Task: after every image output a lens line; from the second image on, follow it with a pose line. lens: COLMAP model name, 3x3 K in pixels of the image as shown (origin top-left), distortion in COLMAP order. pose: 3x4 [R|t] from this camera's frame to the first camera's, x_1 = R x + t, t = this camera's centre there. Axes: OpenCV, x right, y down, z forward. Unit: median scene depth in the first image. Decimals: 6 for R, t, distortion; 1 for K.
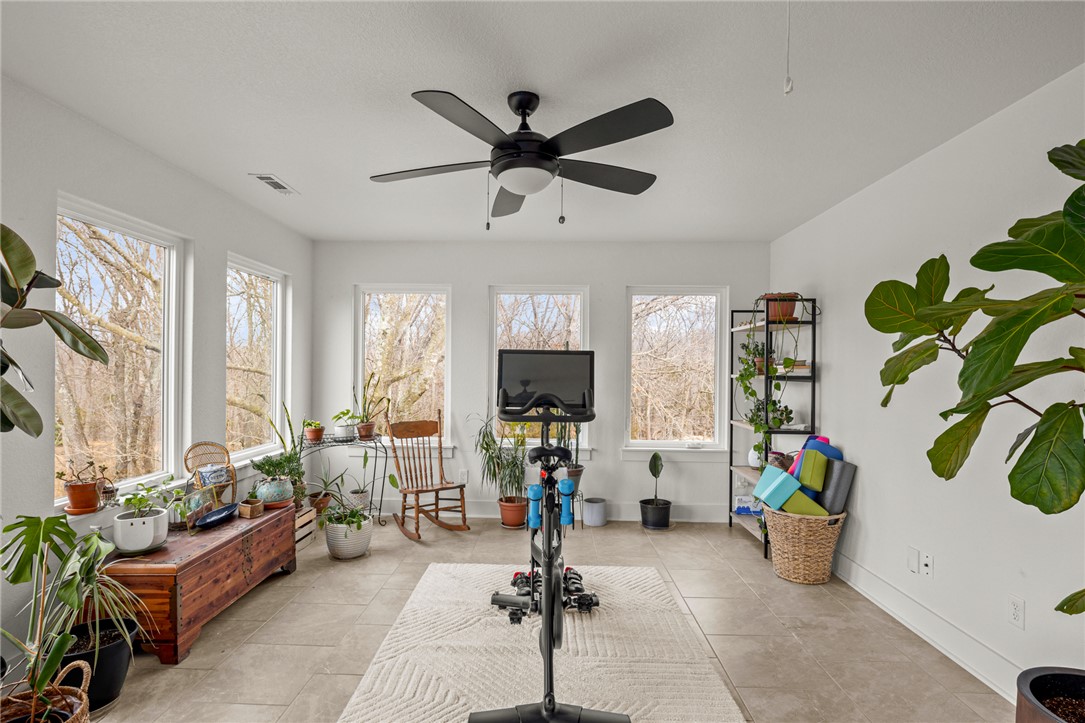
lens RADIAL K [[550.3, 0, 539.1], [0, 550.3, 368.8], [0, 0, 1]] dist [0.010324, -0.001498]
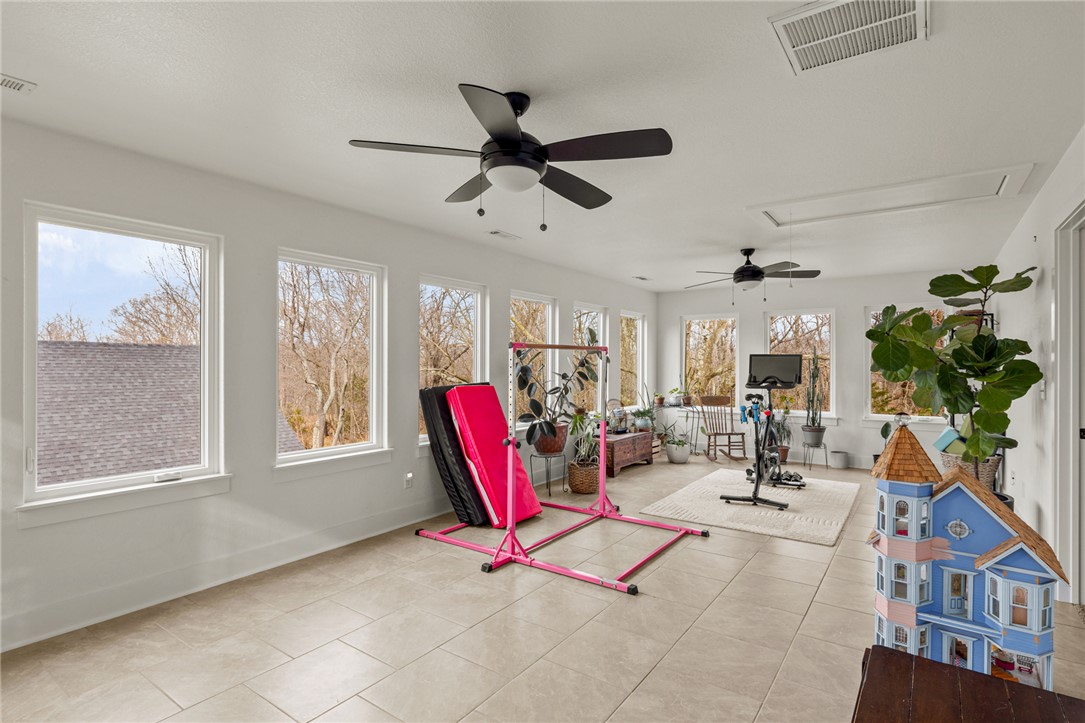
lens RADIAL K [[550.3, 0, 536.8], [0, 550.3, 366.4], [0, 0, 1]] dist [0.010324, -0.001498]
pose [[0.833933, -0.008136, -0.551805, 0.268625], [0.006362, 0.999967, -0.005129, 0.009371], [0.551829, 0.000767, 0.833957, -0.764487]]
